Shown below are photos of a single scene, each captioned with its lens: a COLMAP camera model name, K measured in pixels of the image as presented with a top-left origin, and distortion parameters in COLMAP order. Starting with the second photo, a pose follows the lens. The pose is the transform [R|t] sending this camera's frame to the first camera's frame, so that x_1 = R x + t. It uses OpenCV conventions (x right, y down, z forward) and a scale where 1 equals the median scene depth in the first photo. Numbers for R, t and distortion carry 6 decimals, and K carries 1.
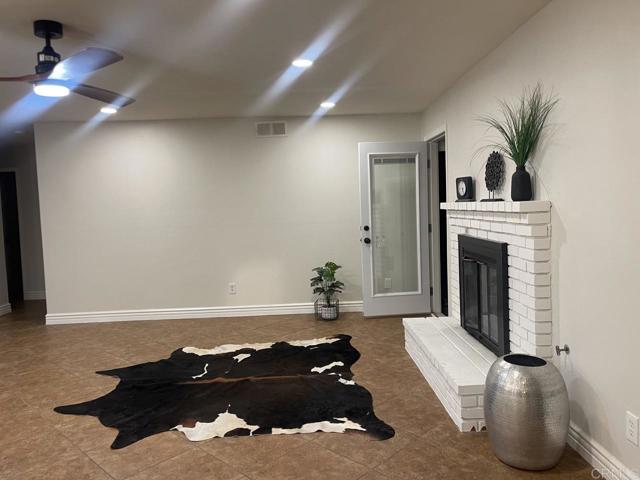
lens RADIAL K [[482.4, 0, 320.0], [0, 482.4, 240.0], [0, 0, 1]] dist [0.090267, -0.135872]
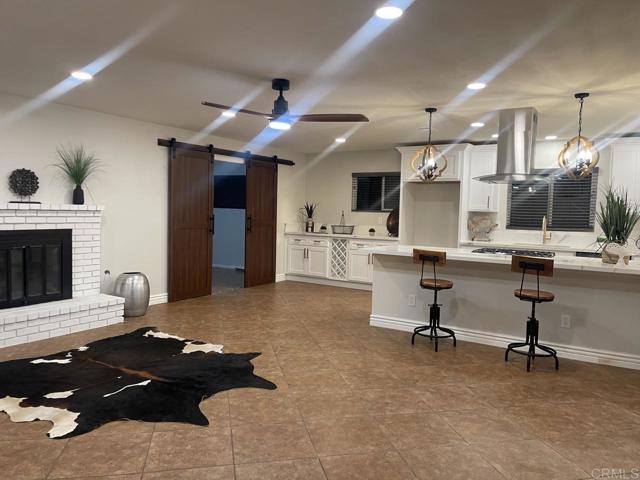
lens RADIAL K [[482.4, 0, 320.0], [0, 482.4, 240.0], [0, 0, 1]] dist [0.090267, -0.135872]
pose [[-0.834405, -0.025814, 0.550546, -1.201186], [0.039677, 0.993497, 0.106718, -0.094578], [-0.549721, 0.110890, -0.827955, 1.789364]]
